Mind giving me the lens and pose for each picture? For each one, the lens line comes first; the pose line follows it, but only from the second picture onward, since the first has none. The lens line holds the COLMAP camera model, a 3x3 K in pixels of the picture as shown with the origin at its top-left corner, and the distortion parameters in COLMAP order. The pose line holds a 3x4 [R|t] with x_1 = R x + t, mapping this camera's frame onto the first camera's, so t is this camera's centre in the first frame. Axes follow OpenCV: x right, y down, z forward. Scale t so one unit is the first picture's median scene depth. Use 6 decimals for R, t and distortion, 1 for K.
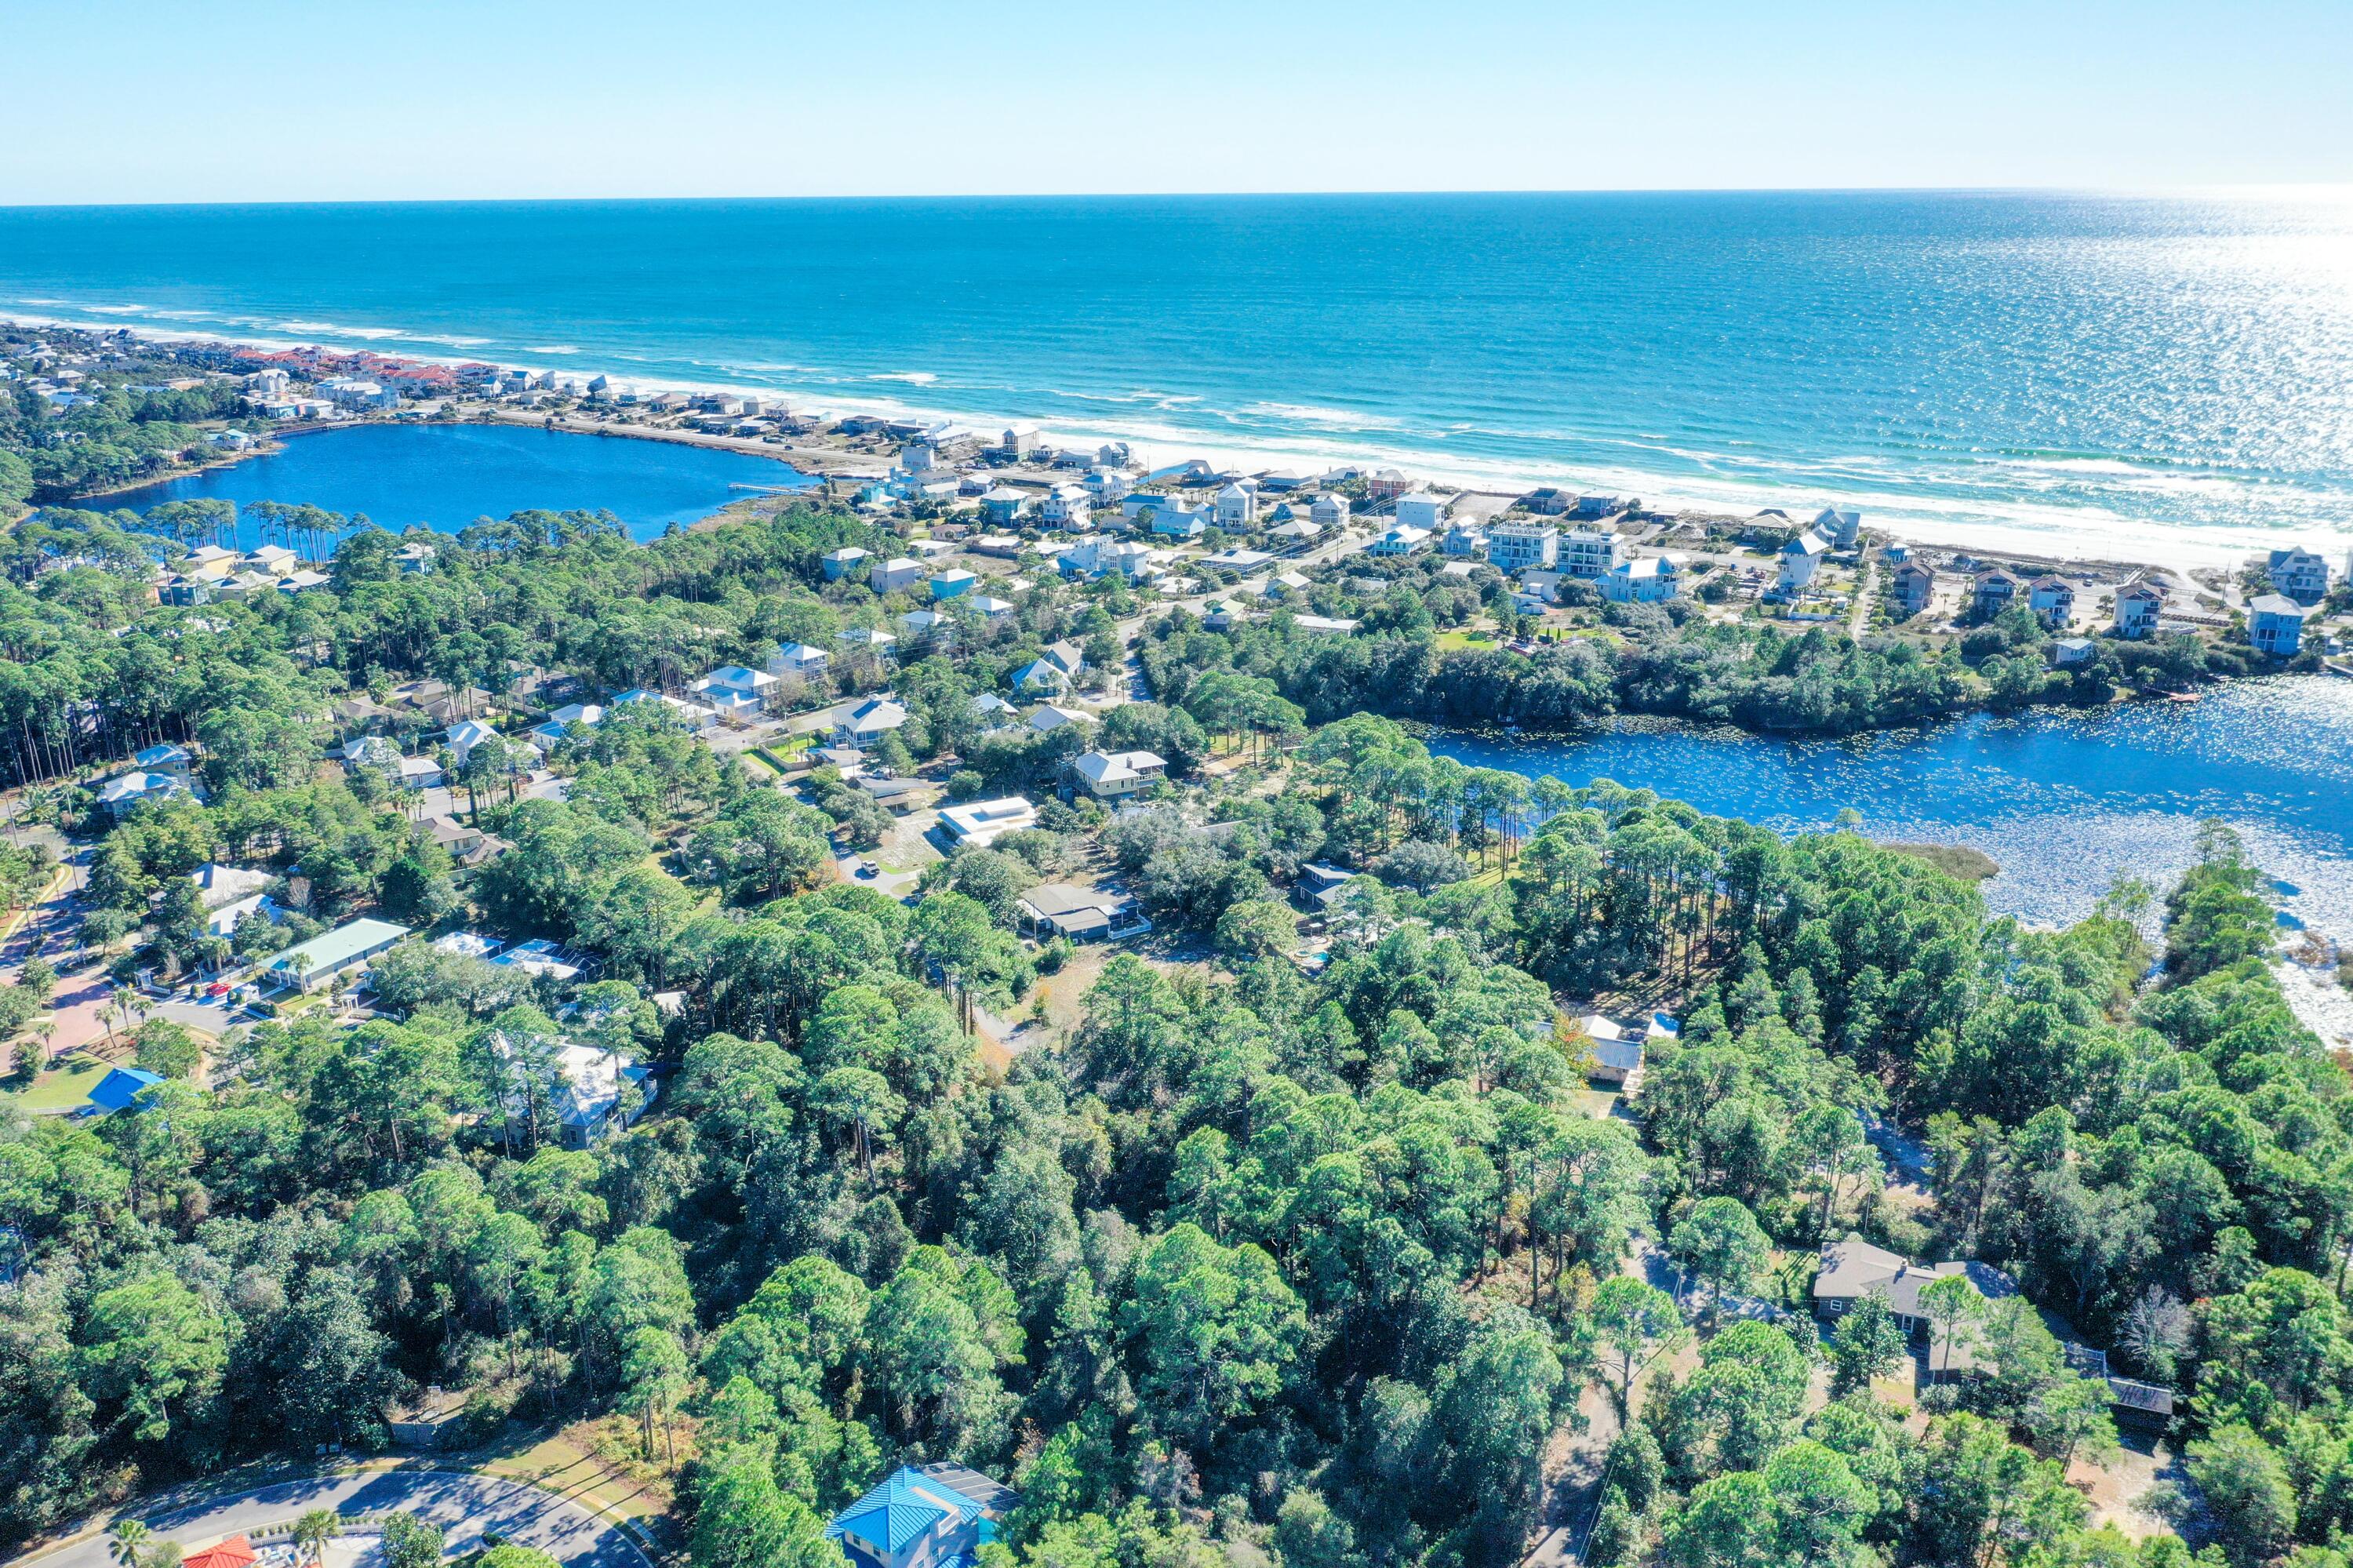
lens RADIAL K [[1854.9, 0, 1175.7], [0, 1854.9, 754.1], [0, 0, 1]] dist [-0.006975, -0.012812]
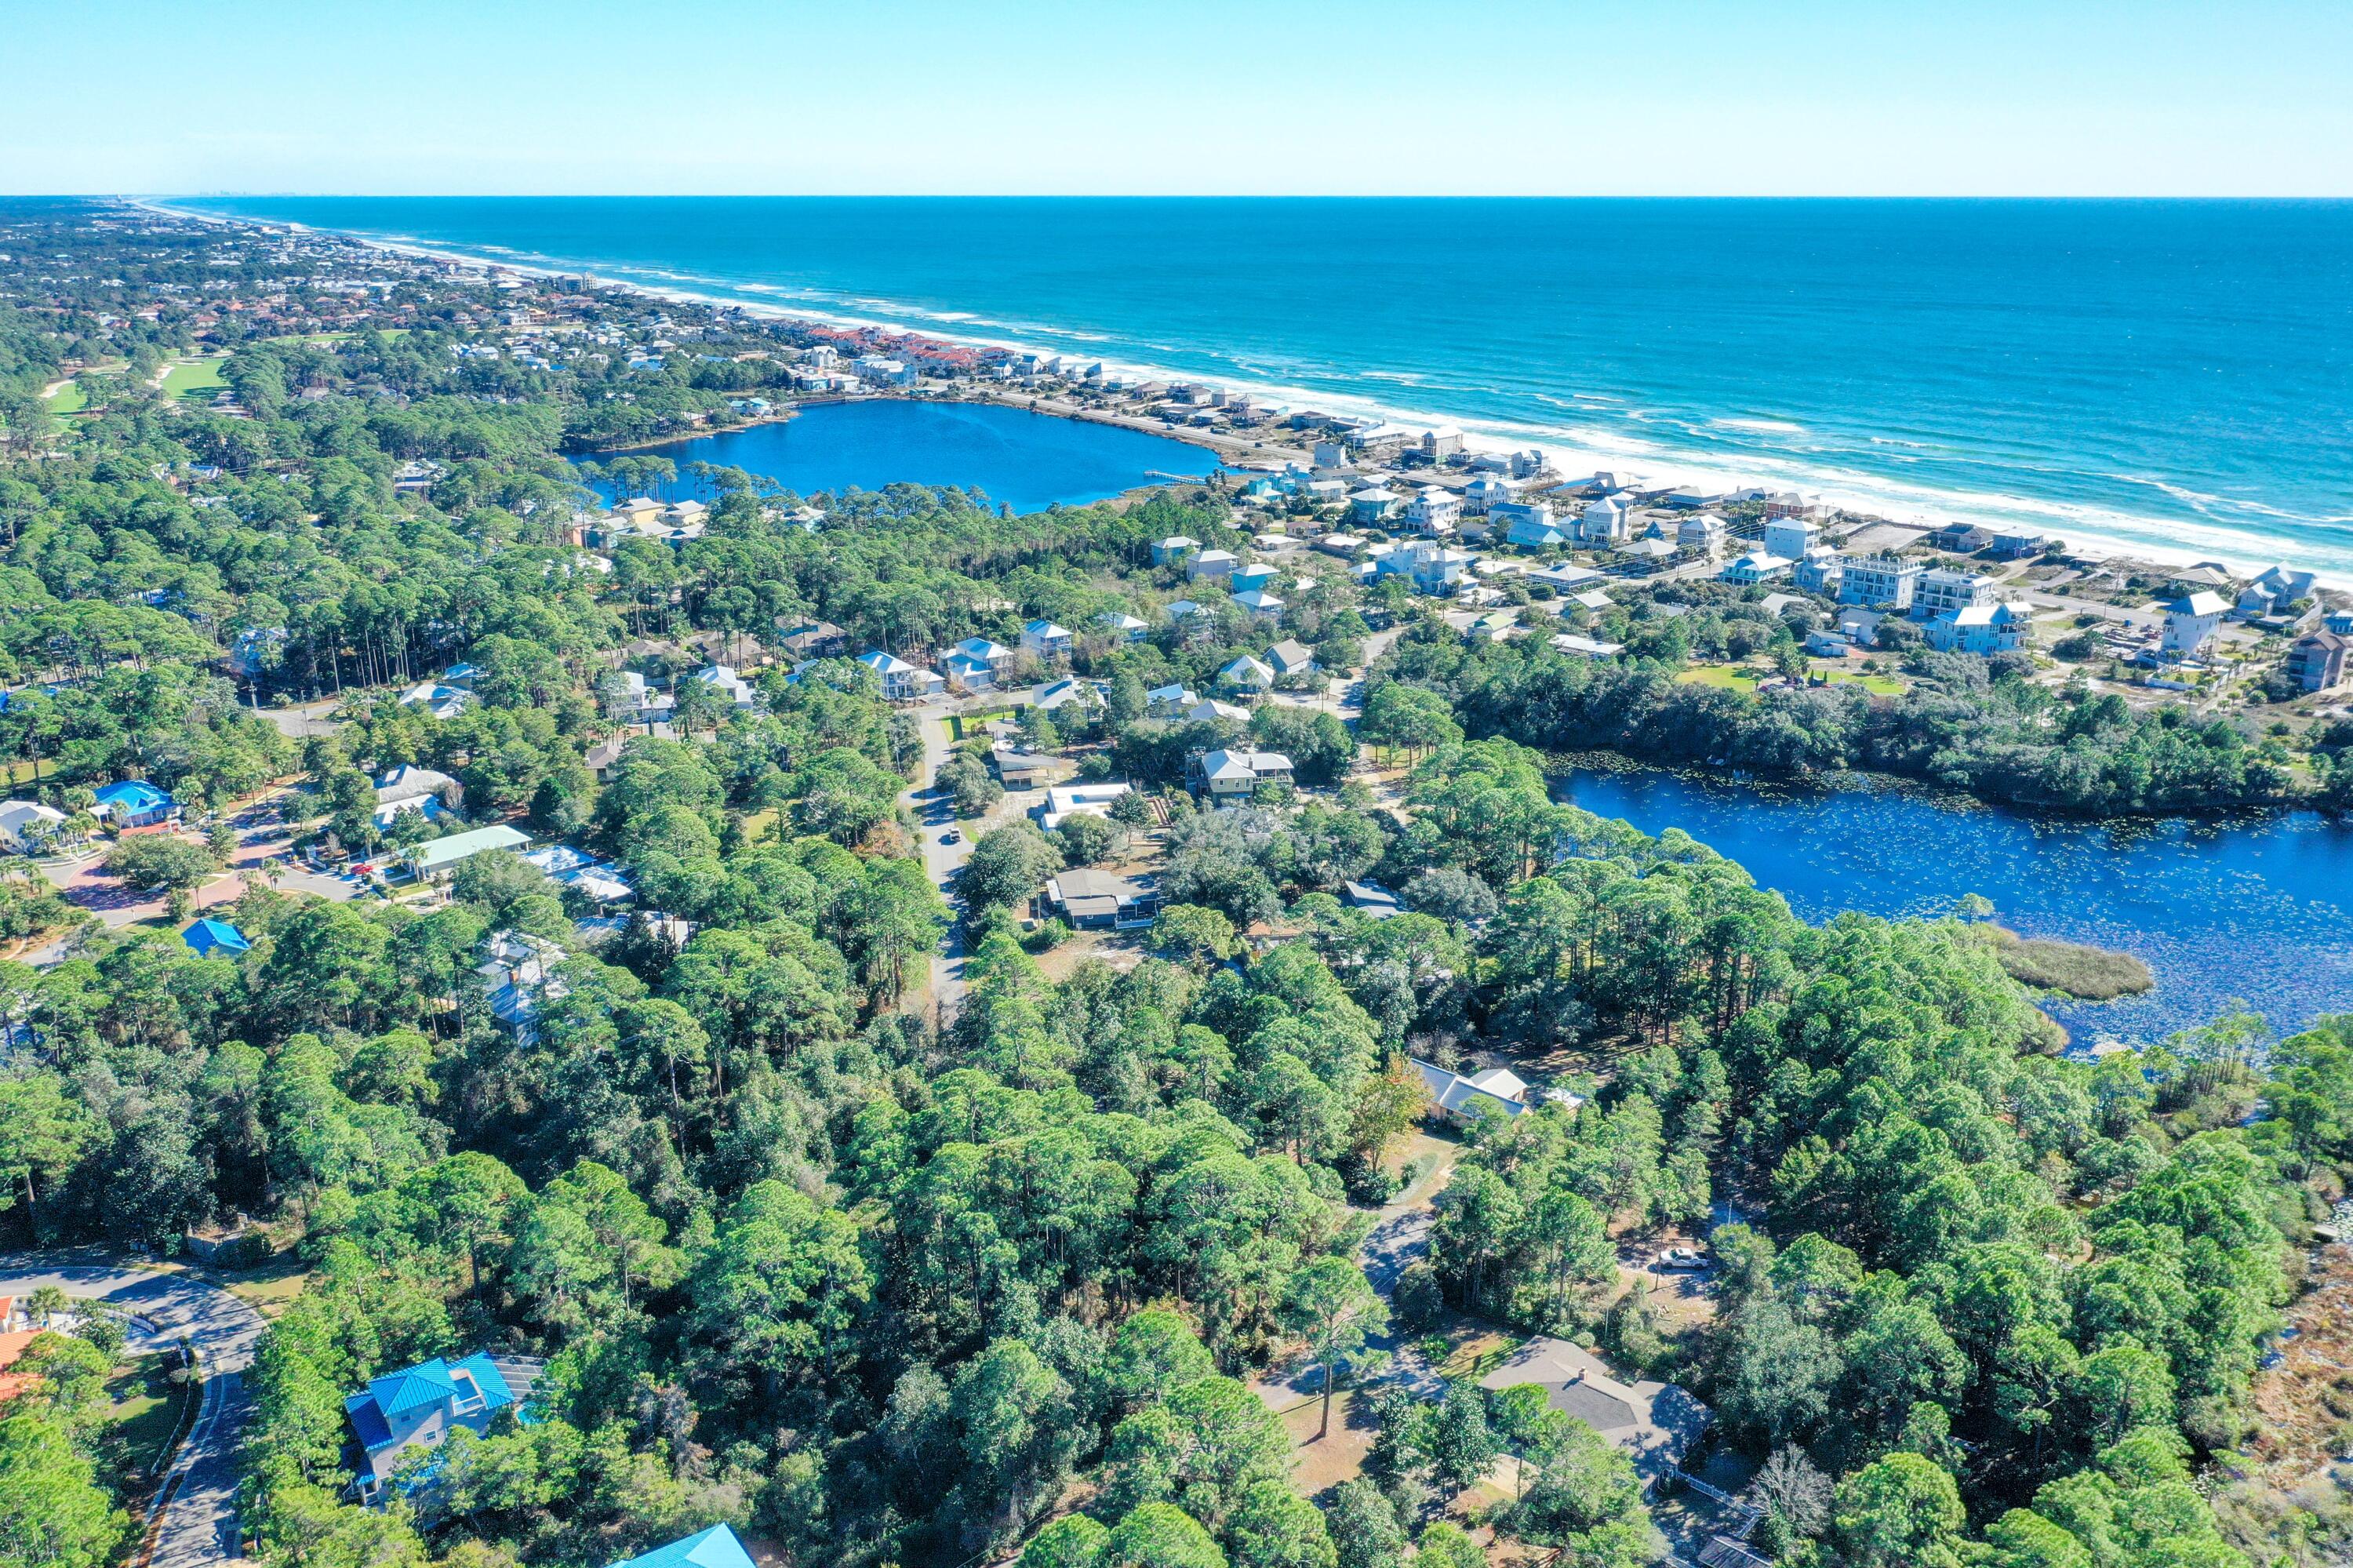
lens RADIAL K [[1854.9, 0, 1175.7], [0, 1854.9, 754.1], [0, 0, 1]] dist [-0.006975, -0.012812]
pose [[0.946760, 0.100702, -0.305786, 0.148200], [-0.100624, 0.994795, 0.016062, -0.007439], [0.305812, 0.015563, 0.951965, 0.020263]]
